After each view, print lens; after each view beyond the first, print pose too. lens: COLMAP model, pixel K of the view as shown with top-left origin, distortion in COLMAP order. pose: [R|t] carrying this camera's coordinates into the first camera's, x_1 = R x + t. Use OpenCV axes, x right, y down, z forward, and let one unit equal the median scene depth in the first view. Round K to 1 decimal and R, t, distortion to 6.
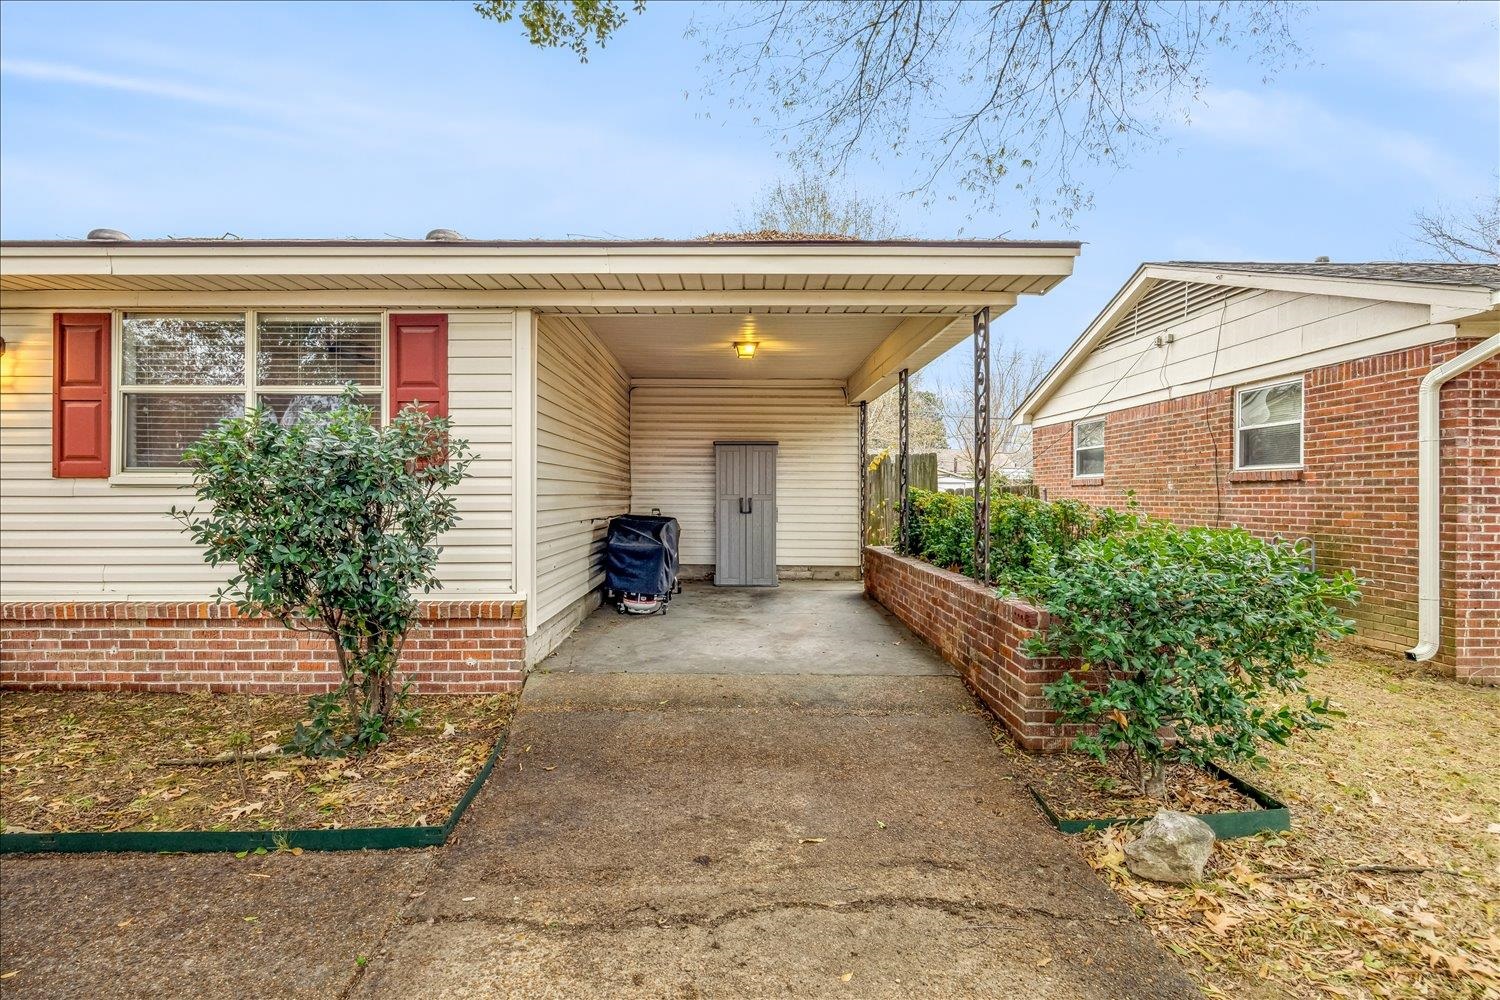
lens RADIAL K [[722.8, 0, 716.4], [0, 722.8, 499.0], [0, 0, 1]] dist [-0.014591, 0.001366]
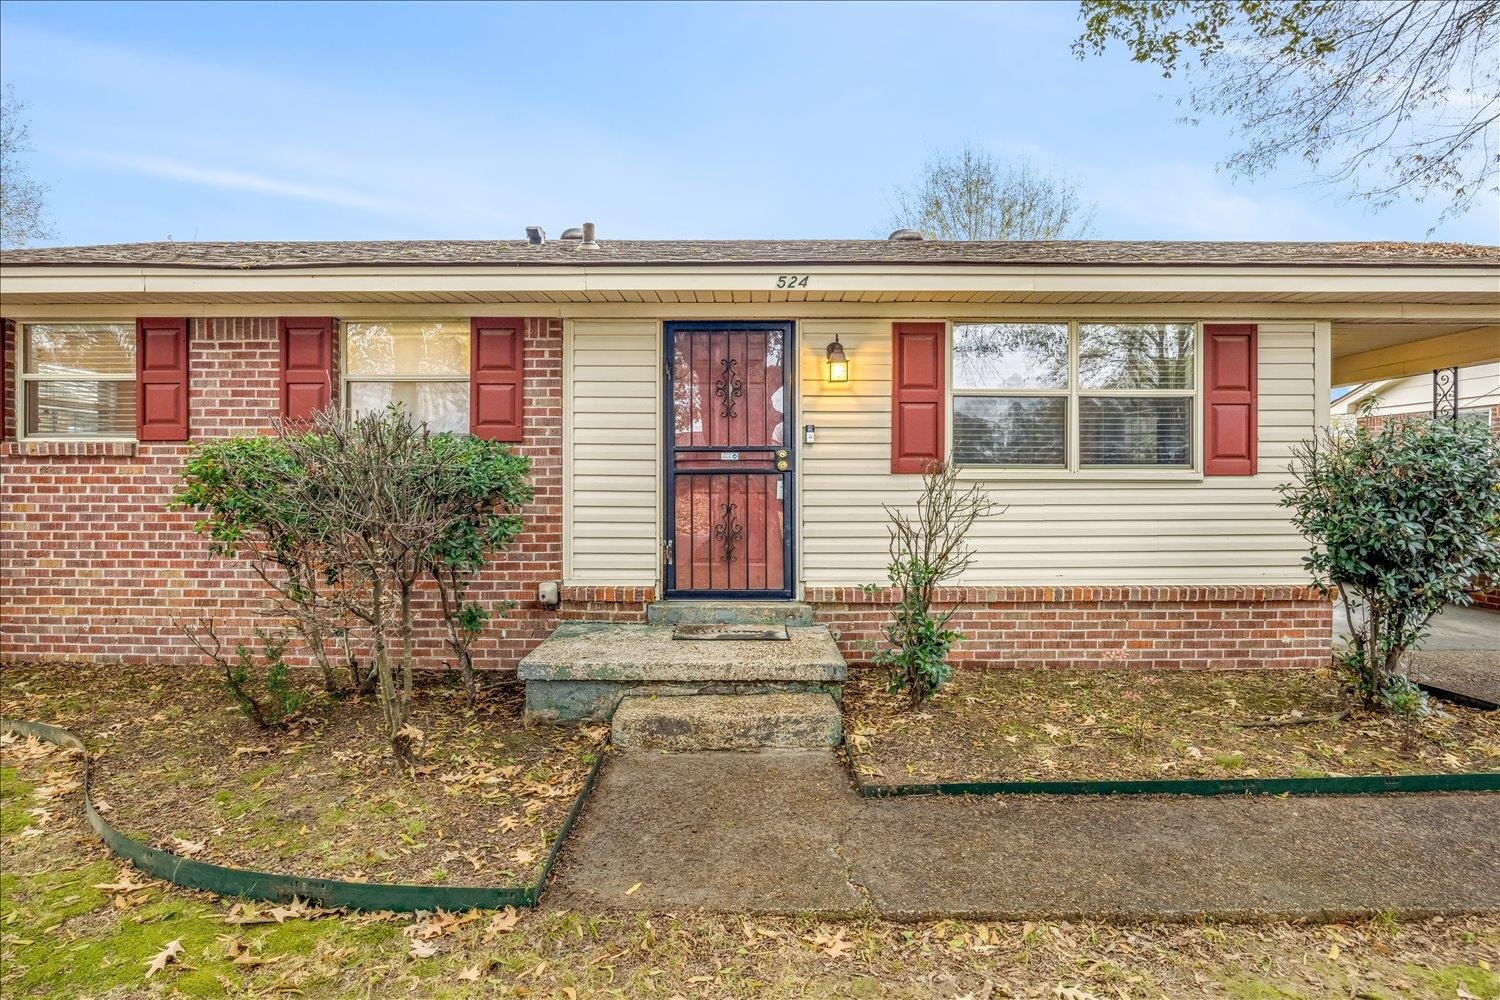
lens RADIAL K [[722.8, 0, 741.1], [0, 722.8, 485.3], [0, 0, 1]] dist [-0.014591, 0.001366]
pose [[0.999867, -0.000600, -0.016271, -1.156157], [0.000695, 0.999983, 0.005808, -0.017958], [0.016267, -0.005819, 0.999851, -0.110543]]
